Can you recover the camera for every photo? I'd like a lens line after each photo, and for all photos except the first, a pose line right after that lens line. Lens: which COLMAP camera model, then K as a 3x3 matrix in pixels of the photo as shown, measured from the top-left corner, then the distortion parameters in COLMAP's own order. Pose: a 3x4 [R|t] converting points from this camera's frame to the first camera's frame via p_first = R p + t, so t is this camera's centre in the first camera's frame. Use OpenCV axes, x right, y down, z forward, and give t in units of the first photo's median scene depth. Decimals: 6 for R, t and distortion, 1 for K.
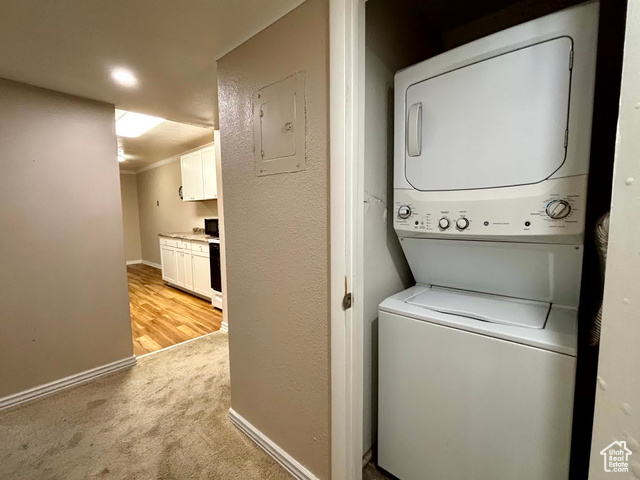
lens RADIAL K [[289.1, 0, 320.0], [0, 289.1, 240.0], [0, 0, 1]] dist [0.000978, 0.000154]
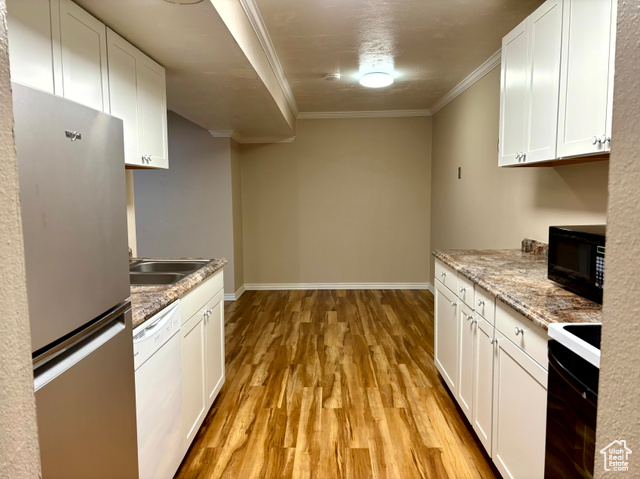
lens RADIAL K [[479.6, 0, 320.0], [0, 479.6, 239.5], [0, 0, 1]] dist [0.010466, 0.002738]
pose [[0.650393, 0.085995, -0.754714, -0.184531], [-0.071065, 0.996102, 0.052258, -0.068111], [0.756266, 0.019645, 0.653969, 0.509762]]
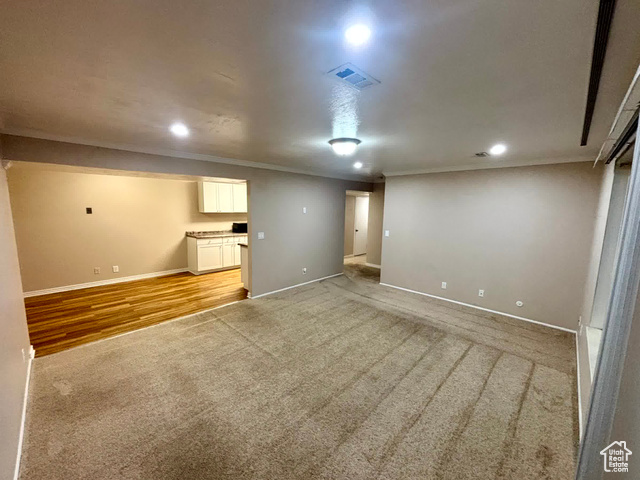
lens RADIAL K [[259.8, 0, 320.0], [0, 259.8, 240.0], [0, 0, 1]] dist [-0.000645, 0.000027]
pose [[0.035731, -0.118133, 0.992355, -1.972355], [0.079055, 0.990211, 0.115031, -0.114436], [-0.996230, 0.074340, 0.044720, 0.433542]]
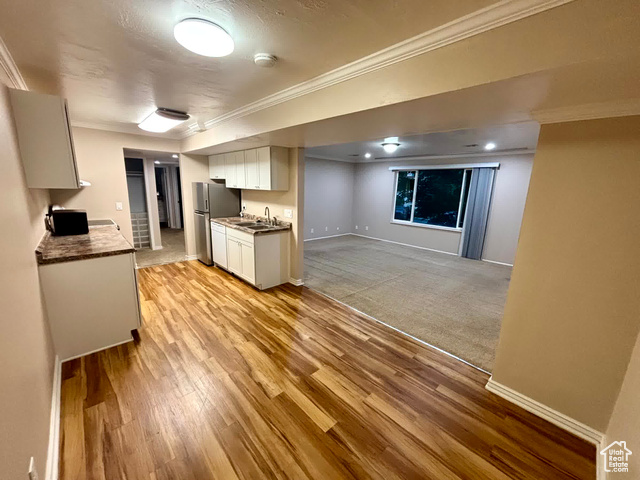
lens RADIAL K [[259.8, 0, 320.0], [0, 259.8, 240.0], [0, 0, 1]] dist [-0.000645, 0.000027]
pose [[-0.995750, -0.027158, 0.087996, -1.086576], [0.000732, 0.953161, 0.302462, -0.215078], [-0.092089, 0.301241, -0.949091, 1.630275]]
